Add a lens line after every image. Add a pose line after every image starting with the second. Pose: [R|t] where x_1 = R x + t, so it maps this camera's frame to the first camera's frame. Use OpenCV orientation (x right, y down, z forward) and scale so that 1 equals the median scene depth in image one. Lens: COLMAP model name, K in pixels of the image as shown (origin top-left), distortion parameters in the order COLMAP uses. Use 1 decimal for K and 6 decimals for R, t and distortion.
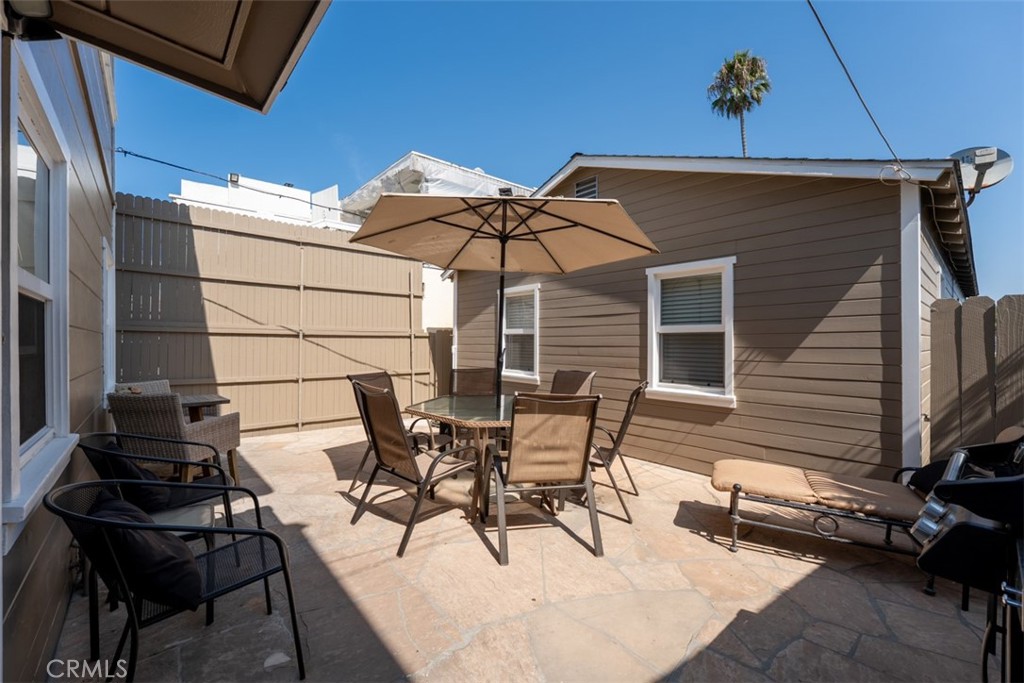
lens RADIAL K [[416.2, 0, 509.3], [0, 416.2, 345.0], [0, 0, 1]] dist [-0.000385, -0.000463]
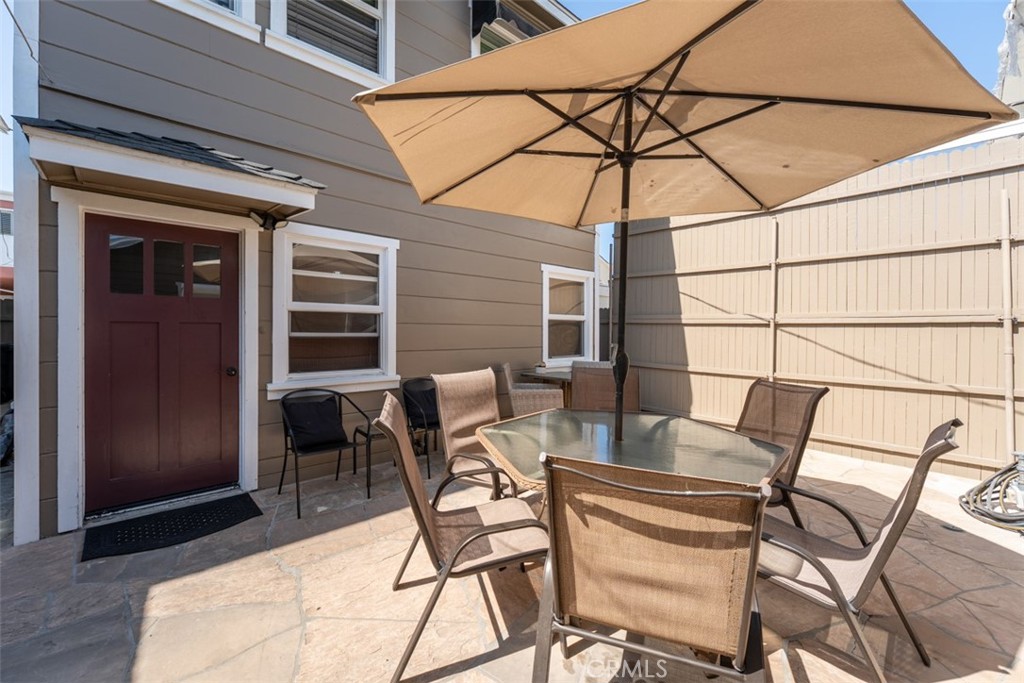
lens RADIAL K [[420.8, 0, 498.2], [0, 420.8, 331.7], [0, 0, 1]] dist [-0.000606, 0.000008]
pose [[0.009804, 0.003218, -0.999947, 0.589116], [-0.012289, 0.999920, 0.003097, -0.008991], [0.999876, 0.012258, 0.009843, 0.813800]]
